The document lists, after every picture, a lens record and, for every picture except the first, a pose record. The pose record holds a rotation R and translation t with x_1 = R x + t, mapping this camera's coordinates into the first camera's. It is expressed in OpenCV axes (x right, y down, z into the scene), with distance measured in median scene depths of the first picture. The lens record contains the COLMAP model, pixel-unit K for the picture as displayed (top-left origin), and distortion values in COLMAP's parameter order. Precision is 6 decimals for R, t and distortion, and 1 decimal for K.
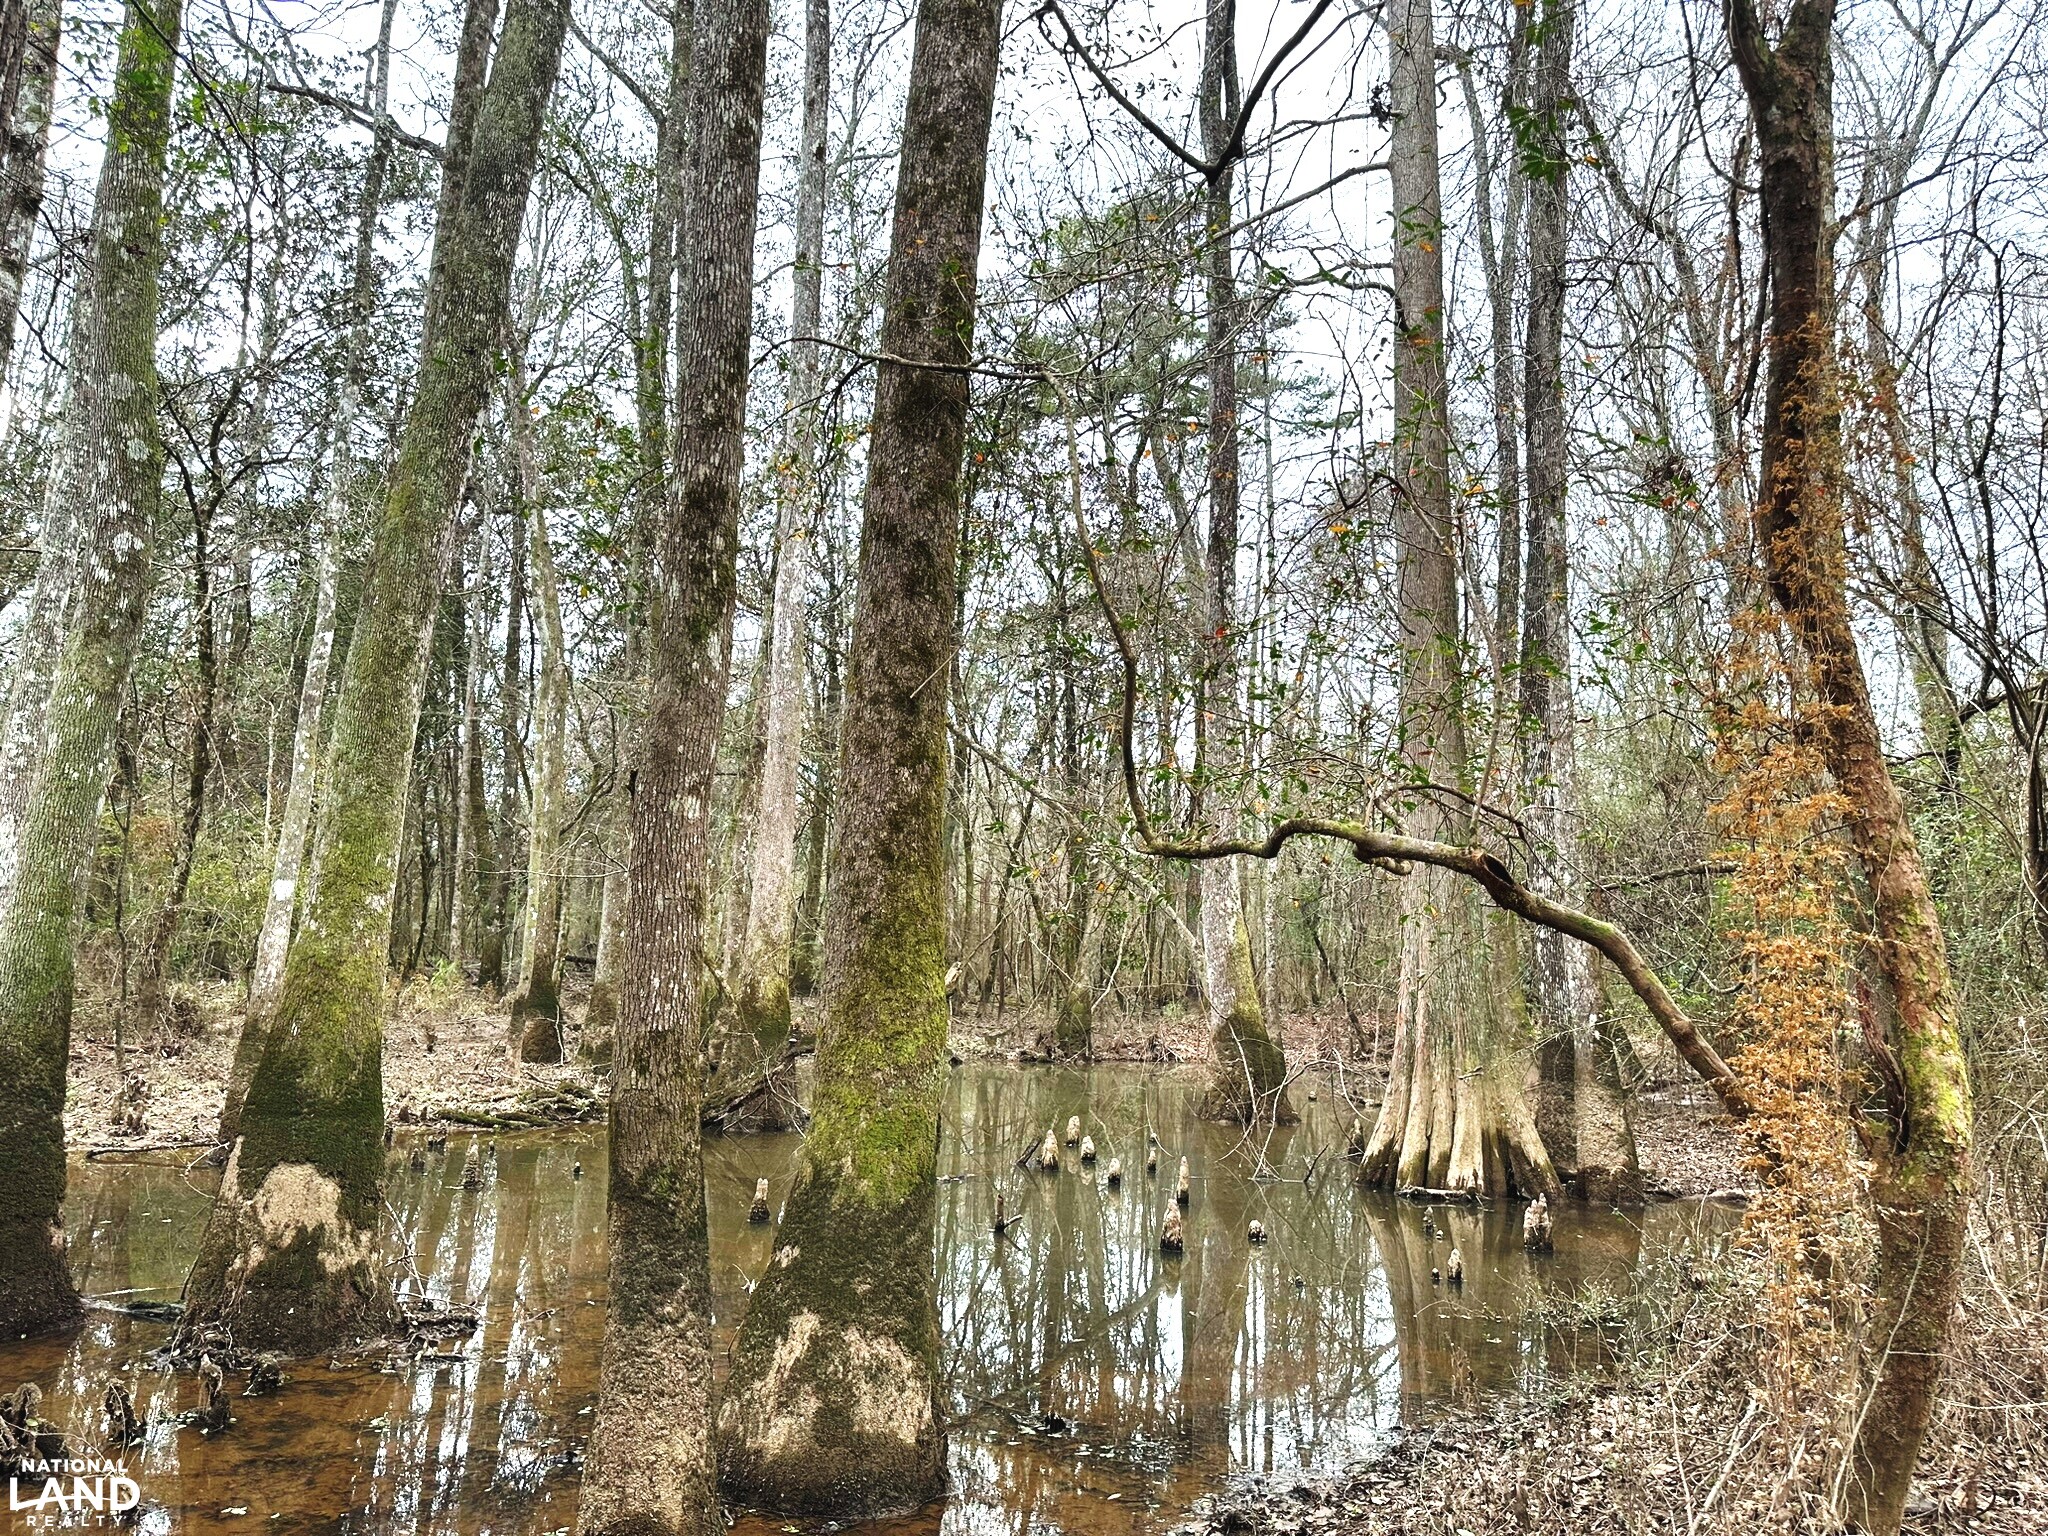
lens RADIAL K [[1418.7, 0, 1024.0], [0, 1418.7, 768.0], [0, 0, 1]] dist [0.160233, -0.230743]
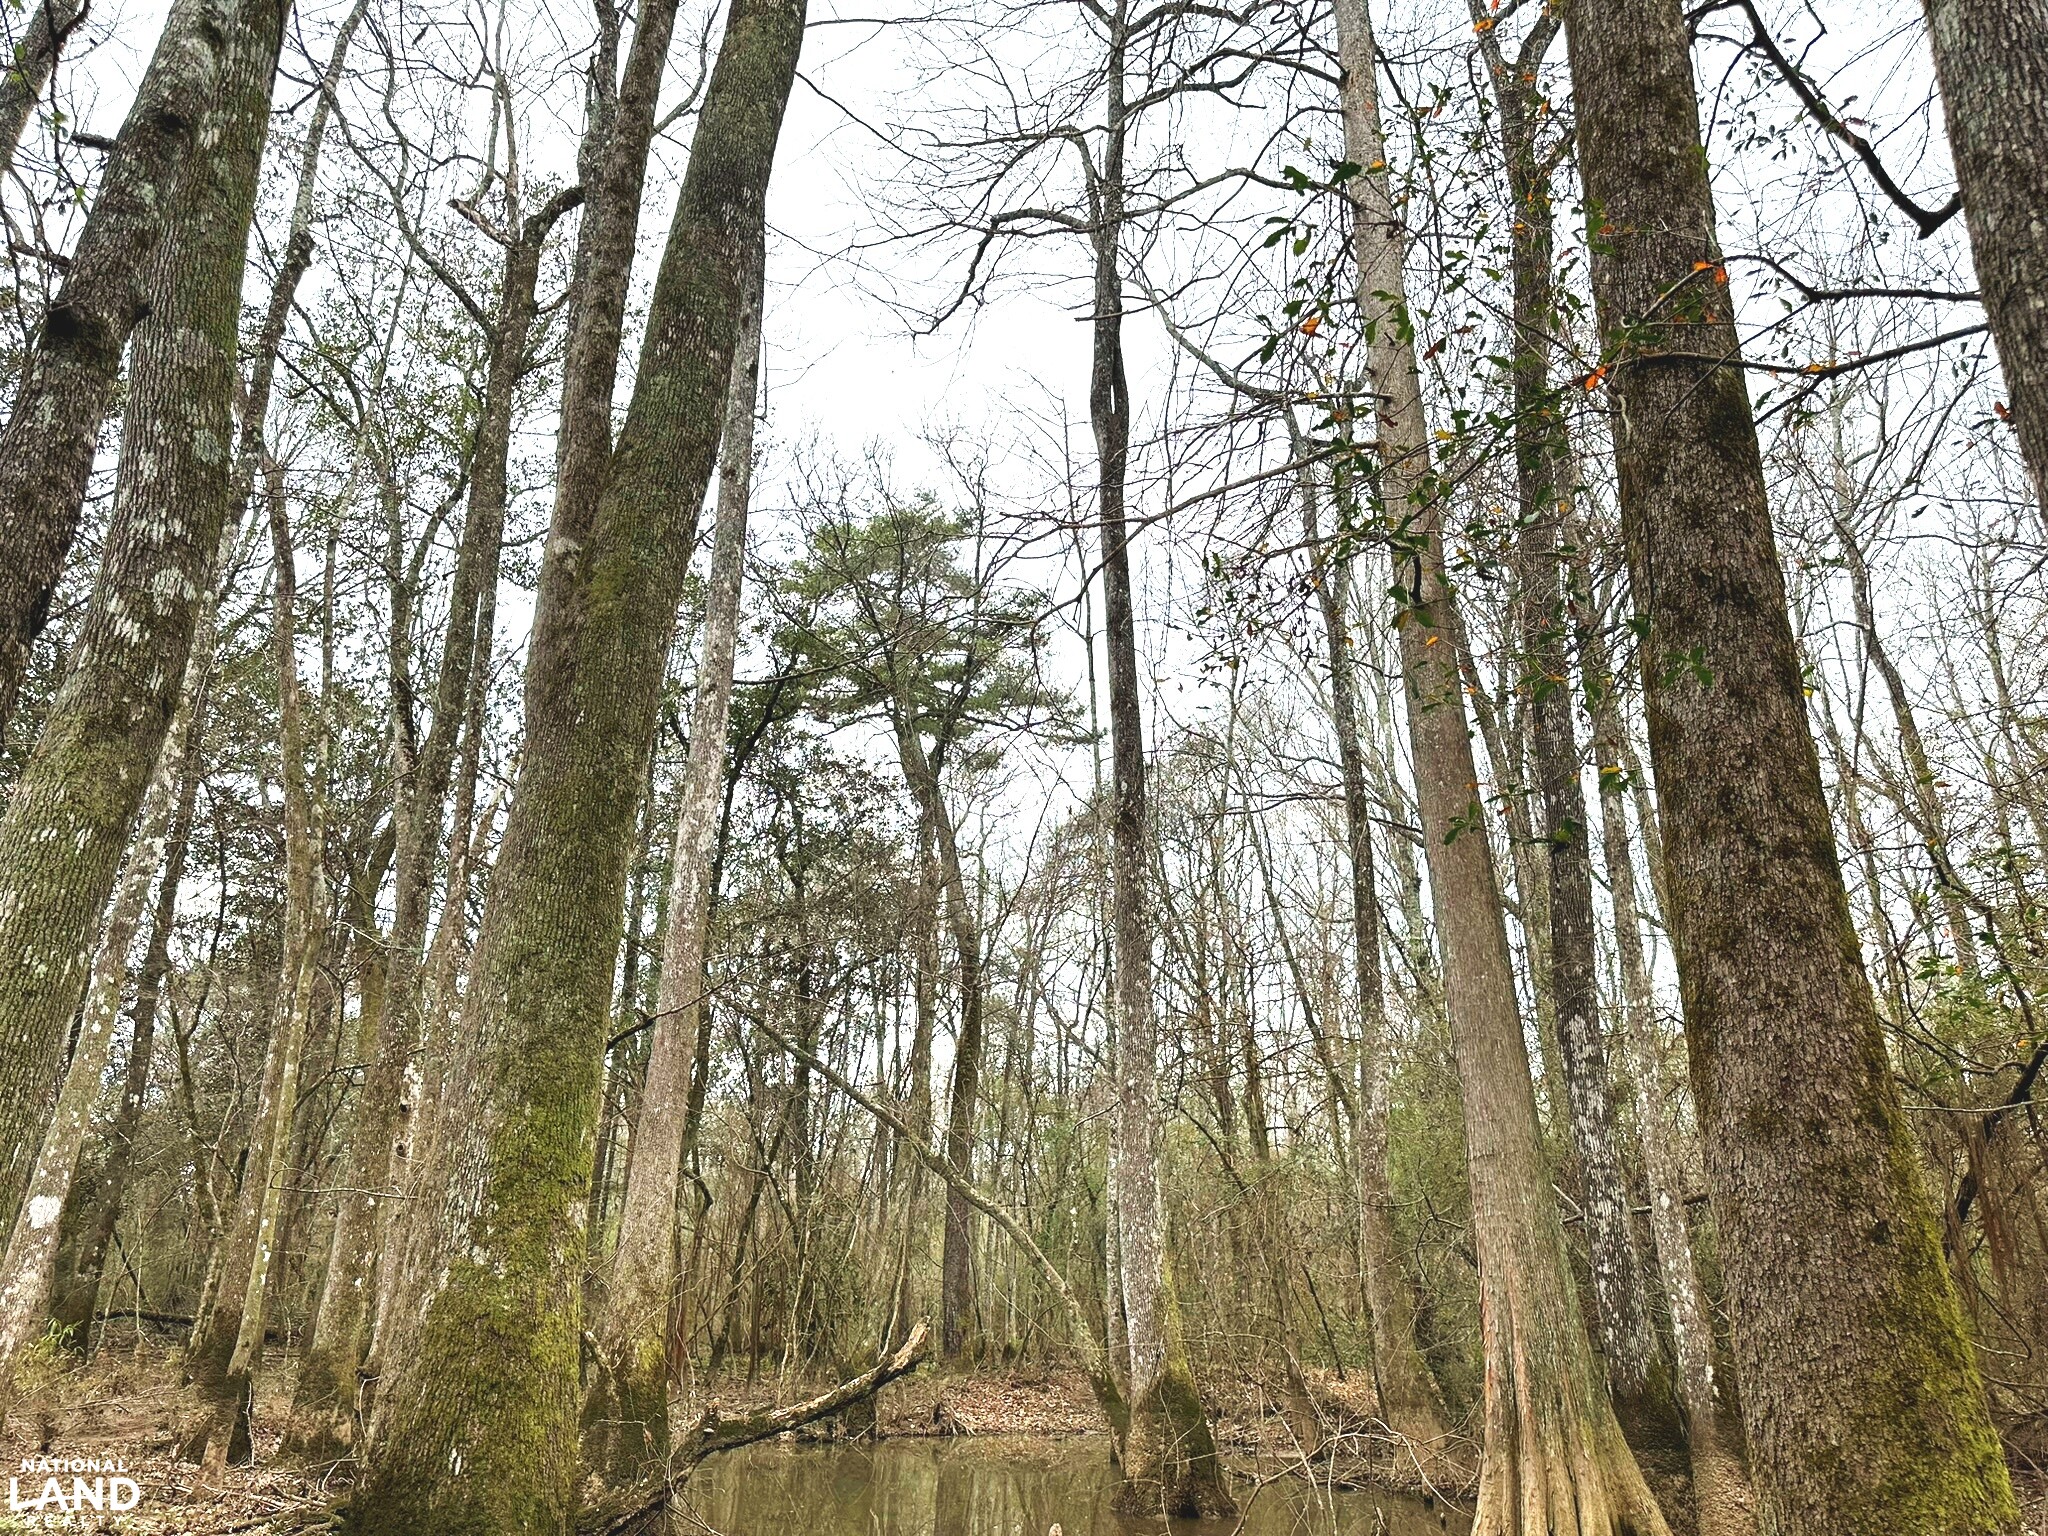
lens RADIAL K [[1455.4, 0, 1024.0], [0, 1455.4, 768.0], [0, 0, 1]] dist [0.008087, -0.006680]
pose [[0.970154, 0.071650, 0.231664, -0.227436], [-0.018892, 0.974780, -0.222368, 0.024384], [-0.241754, 0.211354, 0.947040, 0.202763]]
